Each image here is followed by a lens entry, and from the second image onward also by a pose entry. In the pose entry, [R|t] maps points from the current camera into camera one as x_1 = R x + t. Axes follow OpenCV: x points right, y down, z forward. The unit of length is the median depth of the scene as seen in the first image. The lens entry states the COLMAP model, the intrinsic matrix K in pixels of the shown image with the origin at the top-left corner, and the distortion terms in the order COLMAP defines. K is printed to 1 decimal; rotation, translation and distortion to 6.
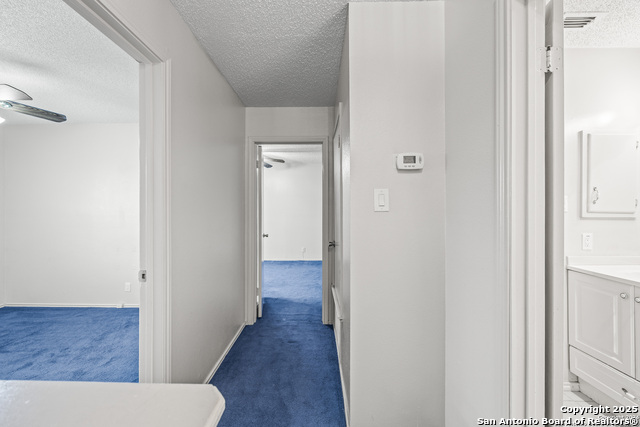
lens RADIAL K [[261.9, 0, 318.0], [0, 261.9, 210.6], [0, 0, 1]] dist [0.002470, -0.000268]
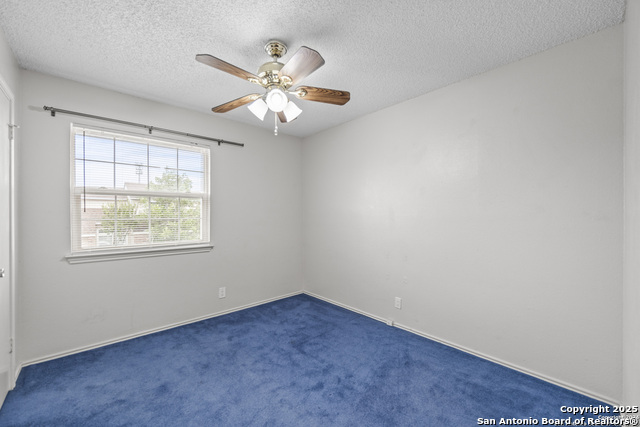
lens RADIAL K [[261.9, 0, 320.1], [0, 261.9, 213.8], [0, 0, 1]] dist [0.002470, -0.000268]
pose [[0.690523, 0.000047, -0.723310, -0.364044], [0.005630, 0.999969, 0.005440, 0.005394], [0.723289, -0.007829, 0.690502, 0.310098]]
